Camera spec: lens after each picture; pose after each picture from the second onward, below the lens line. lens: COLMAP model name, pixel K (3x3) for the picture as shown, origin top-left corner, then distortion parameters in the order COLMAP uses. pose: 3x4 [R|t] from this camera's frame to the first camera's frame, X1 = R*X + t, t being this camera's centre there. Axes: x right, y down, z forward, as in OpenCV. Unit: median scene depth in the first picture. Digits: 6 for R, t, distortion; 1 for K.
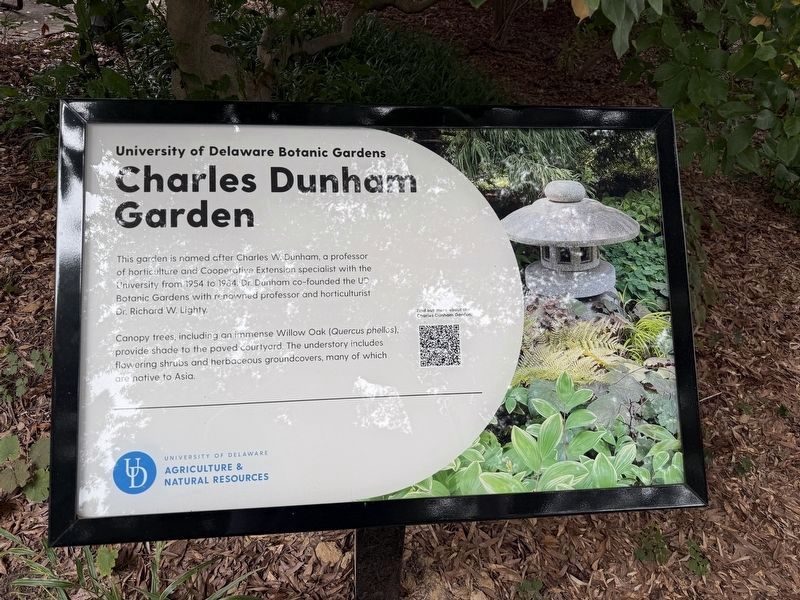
lens RADIAL K [[567.8, 0, 399.9], [0, 567.8, 299.9], [0, 0, 1]] dist [0.029400, -0.021788]
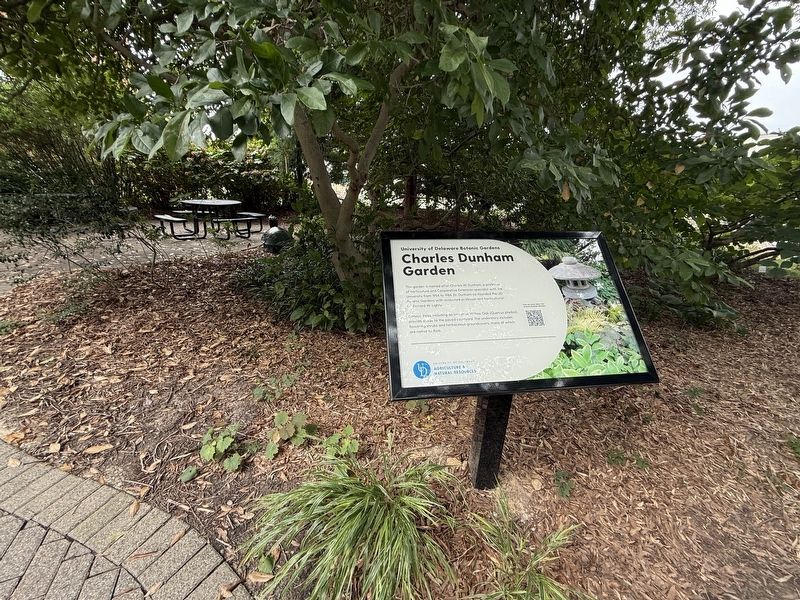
lens RADIAL K [[318.4, 0, 397.1], [0, 318.4, 299.2], [0, 0, 1]] dist [0.002059, 0.000482]
pose [[0.999064, -0.040298, 0.015721, -0.534671], [0.043109, 0.957508, -0.285168, 0.366292], [-0.003562, 0.285579, 0.958349, -0.326114]]
